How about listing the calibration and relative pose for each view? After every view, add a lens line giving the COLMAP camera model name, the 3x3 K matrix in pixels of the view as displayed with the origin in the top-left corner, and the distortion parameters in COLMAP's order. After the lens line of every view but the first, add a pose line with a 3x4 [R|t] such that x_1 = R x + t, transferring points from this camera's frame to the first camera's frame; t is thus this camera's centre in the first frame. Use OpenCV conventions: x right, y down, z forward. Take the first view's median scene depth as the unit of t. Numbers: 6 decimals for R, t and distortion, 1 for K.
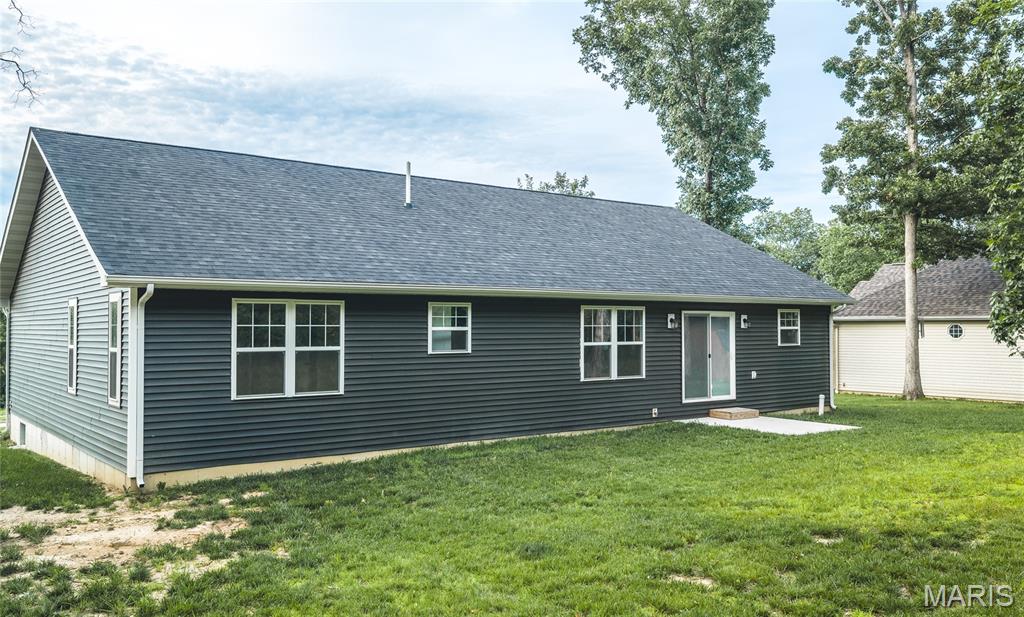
lens RADIAL K [[862.0, 0, 512.0], [0, 862.0, 308.5], [0, 0, 1]] dist [0.002698, -0.003148]
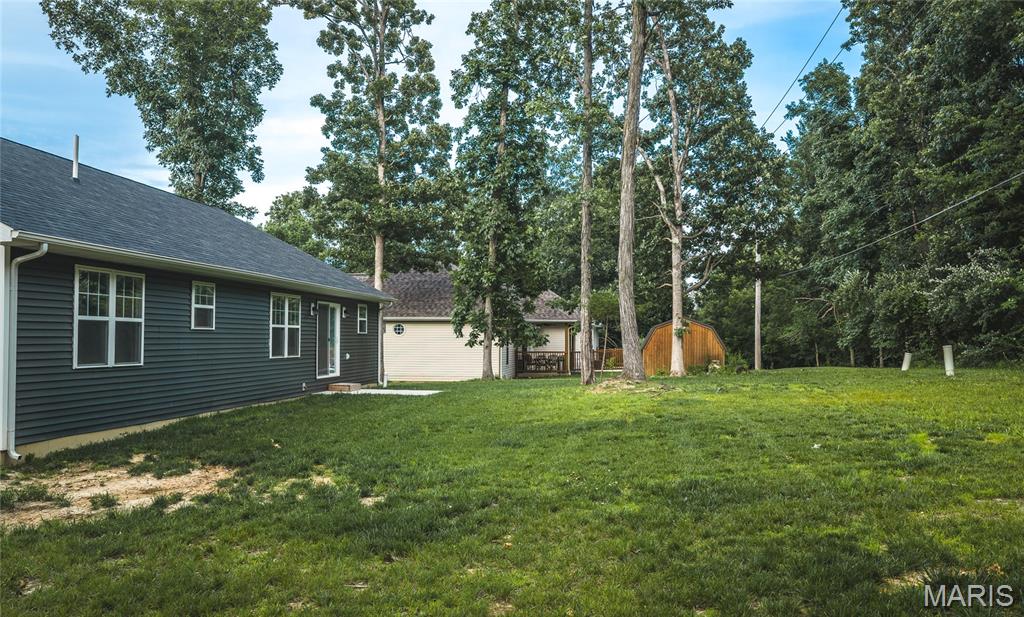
lens RADIAL K [[852.6, 0, 510.9], [0, 852.6, 328.6], [0, 0, 1]] dist [0.004704, 0.003832]
pose [[0.706921, 0.017579, 0.707074, -0.278084], [-0.026975, 0.999634, 0.002118, 0.019149], [-0.706778, -0.020571, 0.707136, -0.012779]]
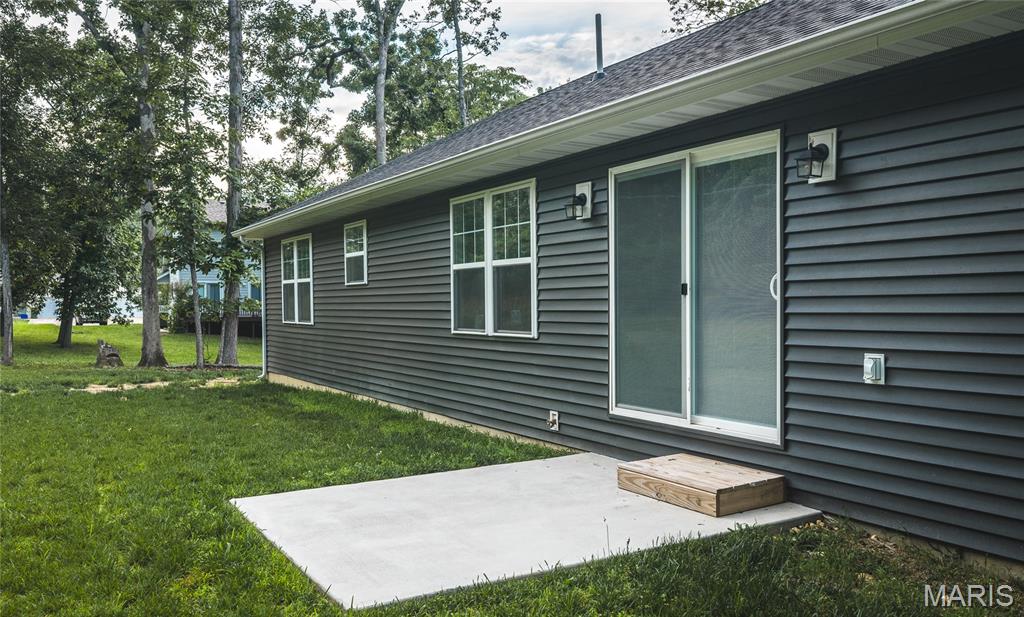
lens RADIAL K [[852.6, 0, 510.9], [0, 852.6, 328.6], [0, 0, 1]] dist [0.004704, 0.003832]
pose [[-0.130415, 0.040512, -0.990631, 0.357723], [0.041302, 0.998519, 0.035398, 0.035736], [0.990599, -0.036299, -0.131895, 0.628220]]
